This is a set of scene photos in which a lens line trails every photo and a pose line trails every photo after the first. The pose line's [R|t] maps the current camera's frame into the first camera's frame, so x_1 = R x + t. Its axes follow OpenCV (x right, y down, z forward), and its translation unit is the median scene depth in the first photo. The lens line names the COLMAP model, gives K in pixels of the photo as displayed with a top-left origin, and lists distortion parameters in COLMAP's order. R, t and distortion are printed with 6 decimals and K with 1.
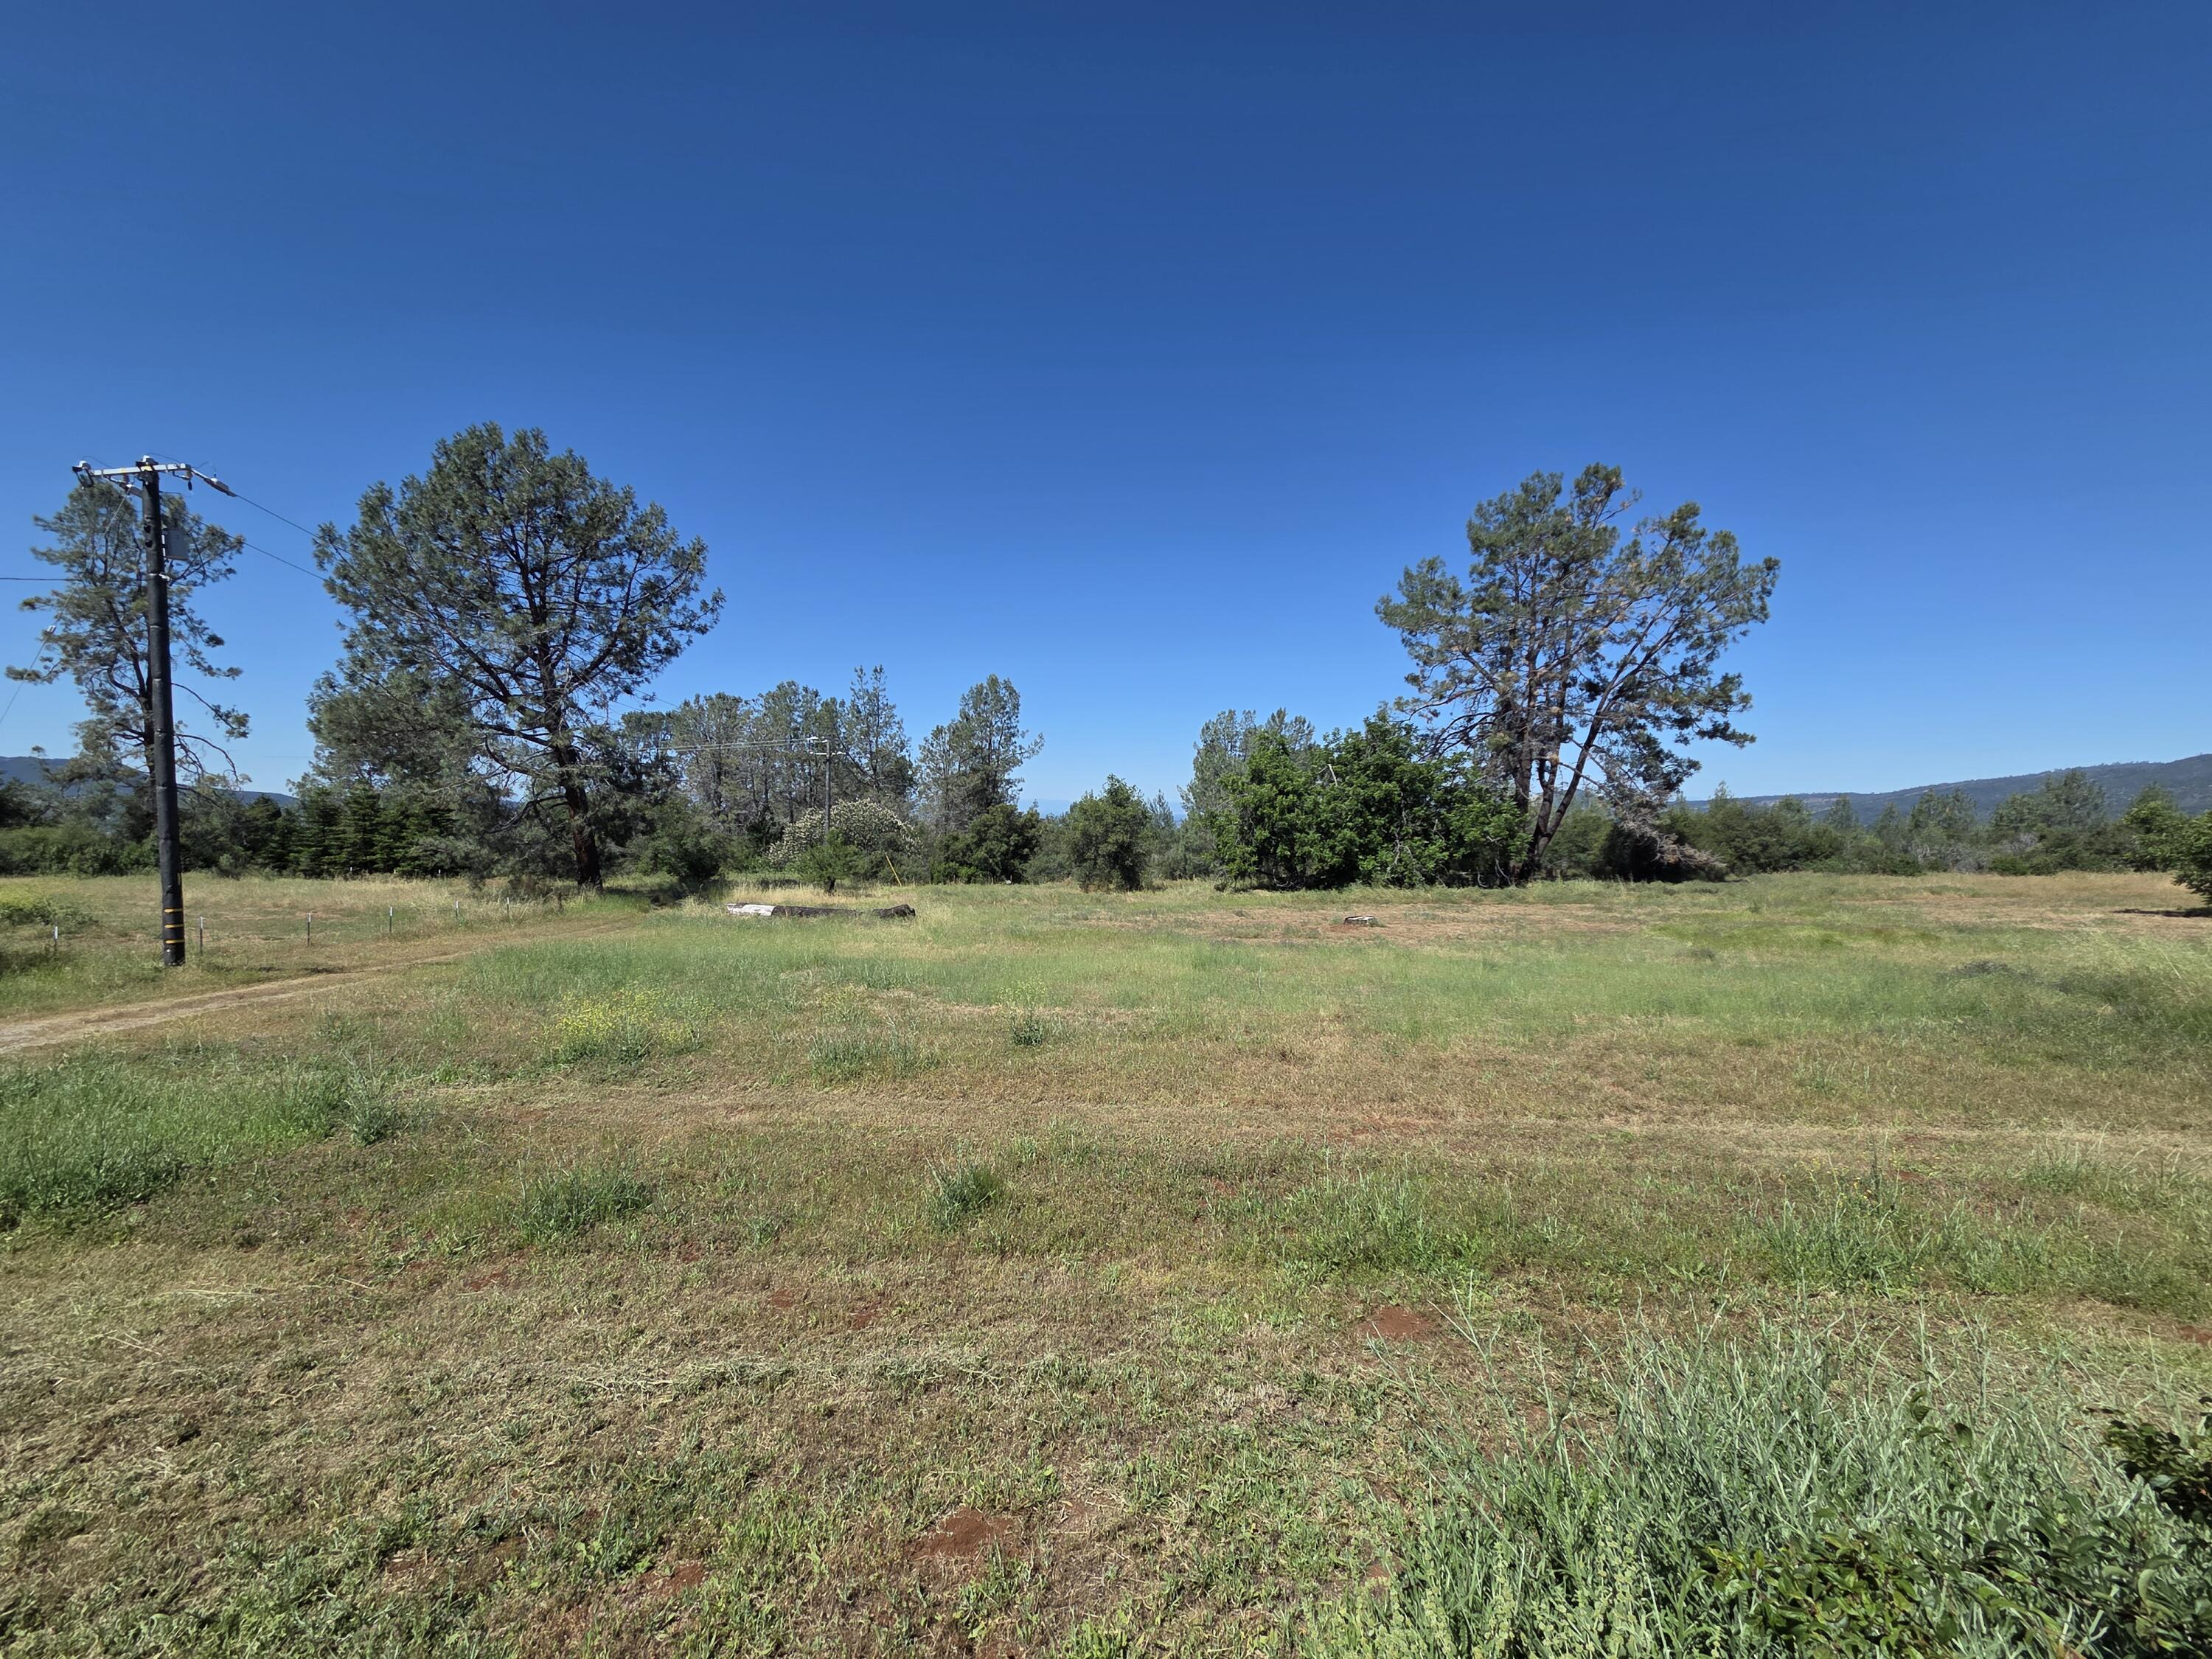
lens RADIAL K [[898.0, 0, 1110.8], [0, 898.0, 828.0], [0, 0, 1]] dist [0.001121, 0.000773]
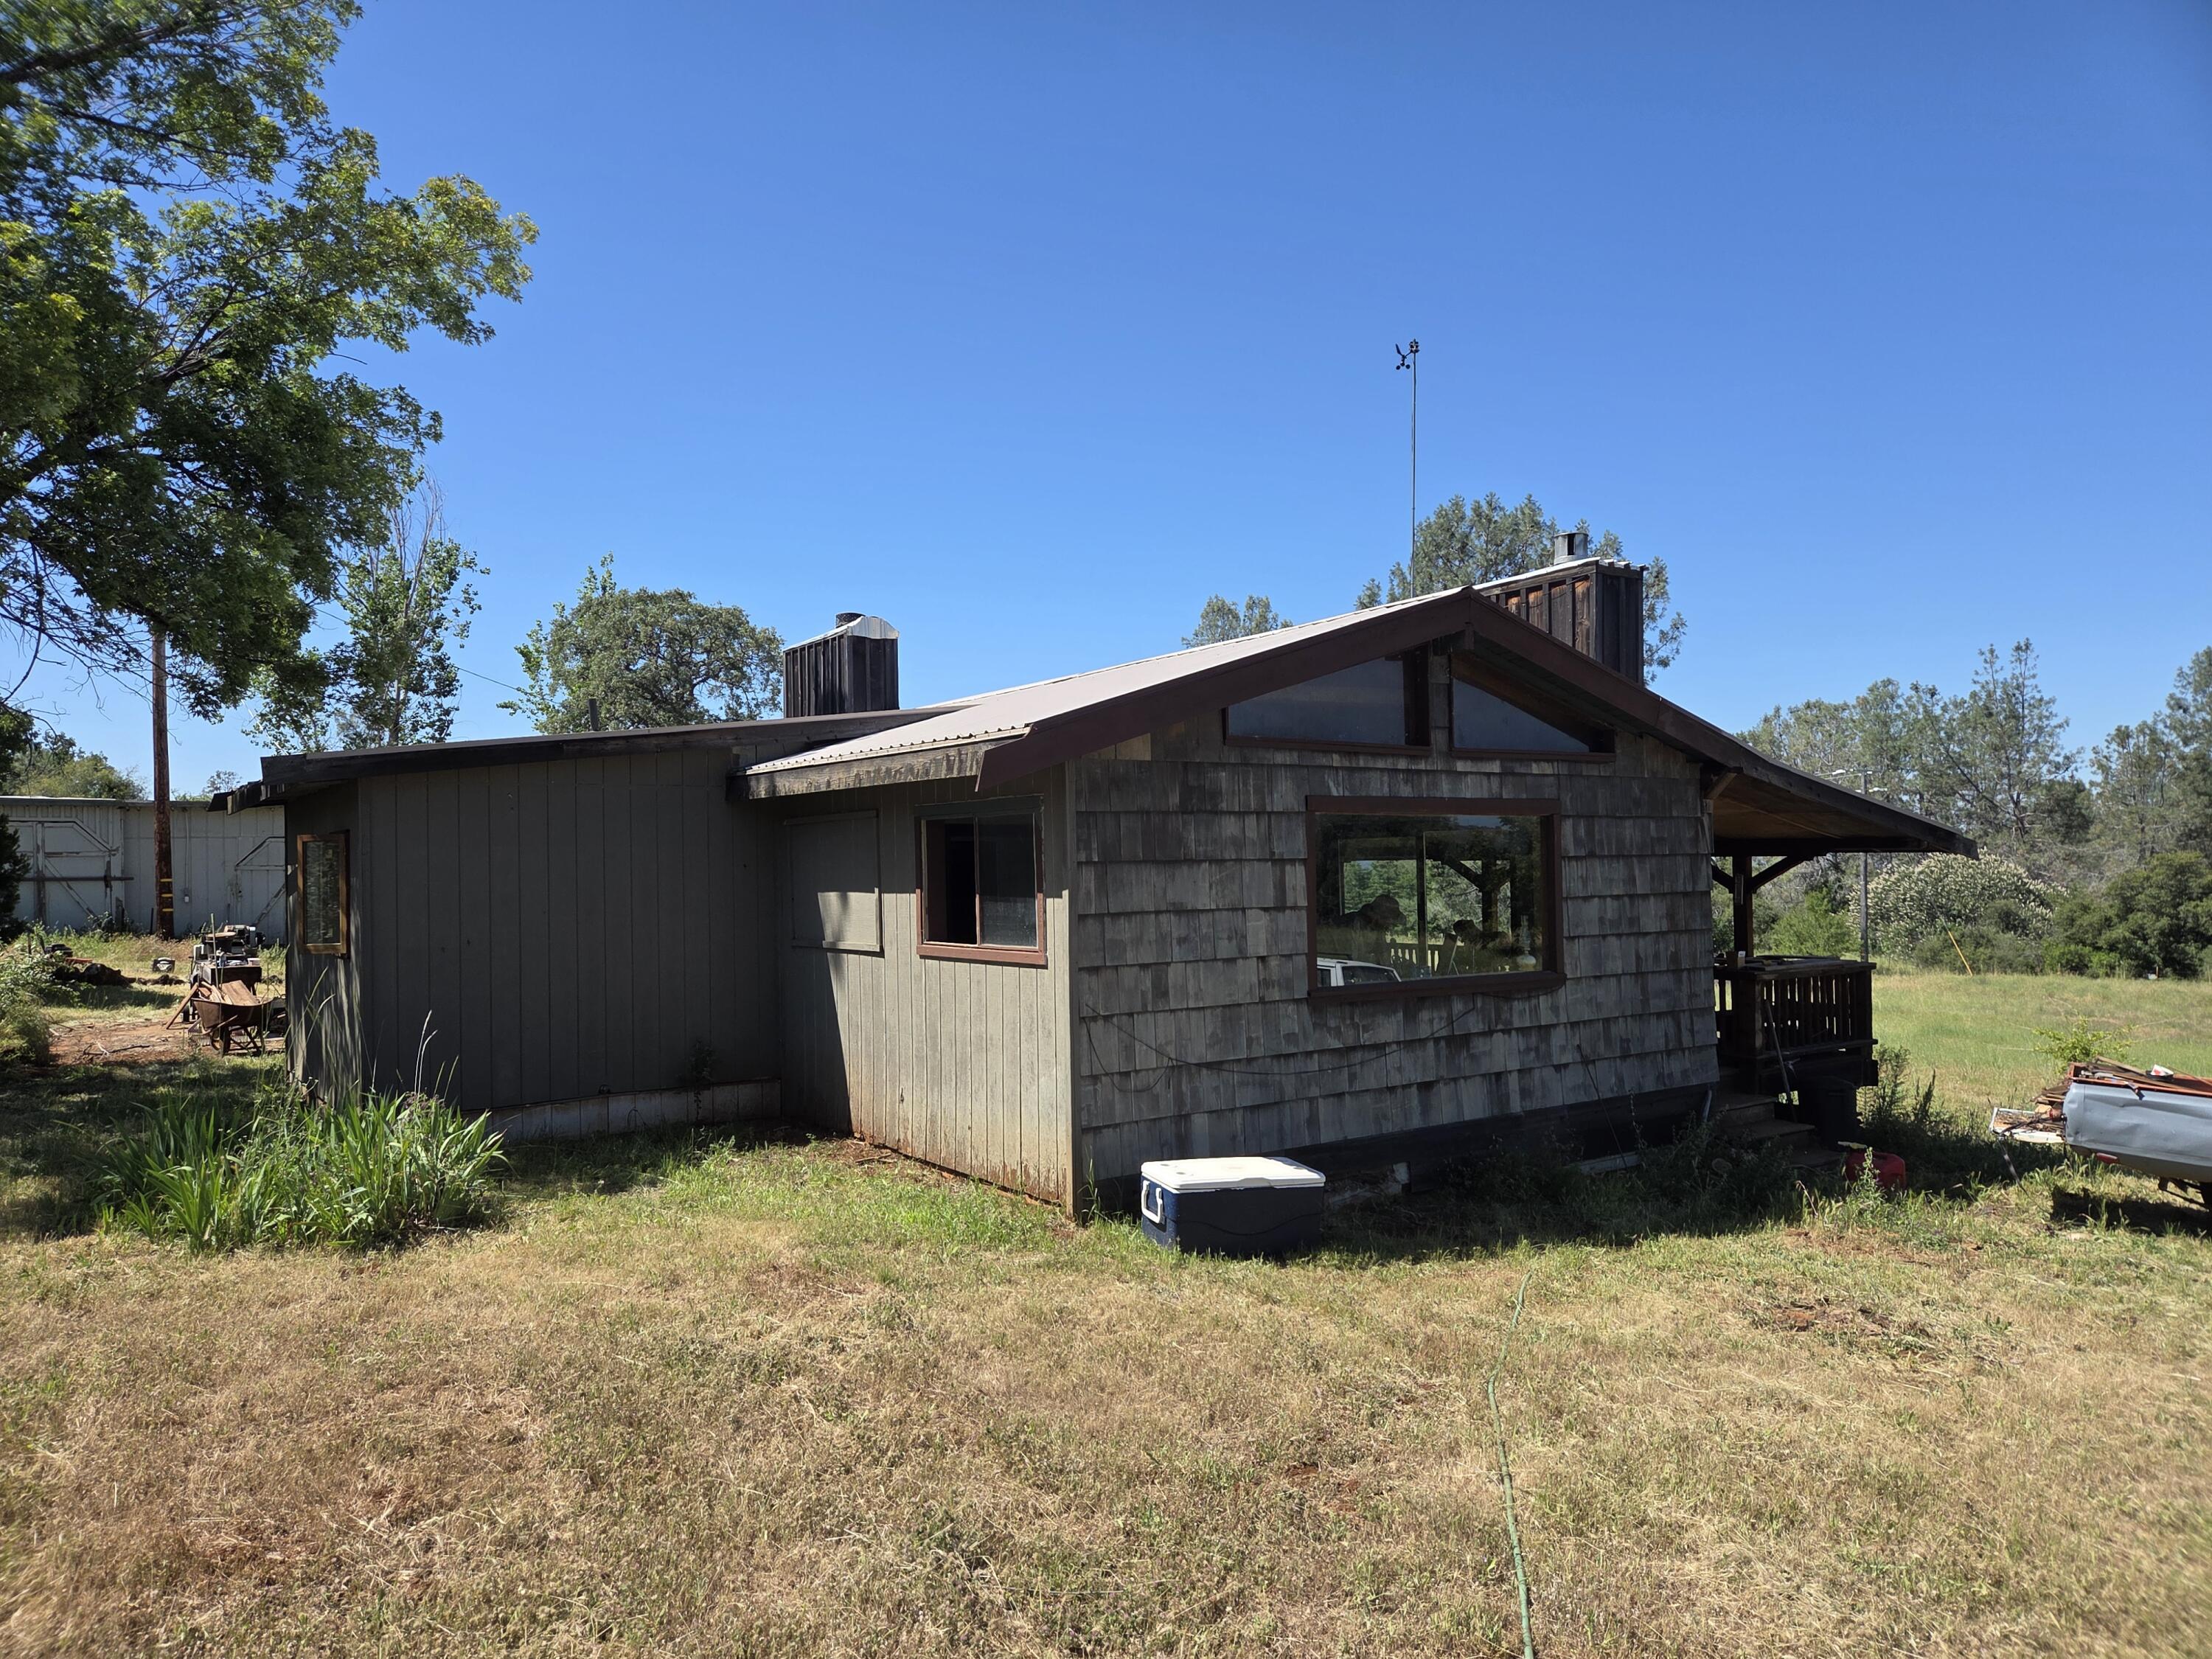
lens RADIAL K [[1491.3, 0, 1105.9], [0, 1491.3, 833.5], [0, 0, 1]] dist [0.052301, -0.049482]
pose [[0.586044, -0.032515, -0.809626, 0.299515], [-0.000491, 0.999180, -0.040483, 0.002342], [0.810279, 0.024122, 0.585548, -0.211398]]
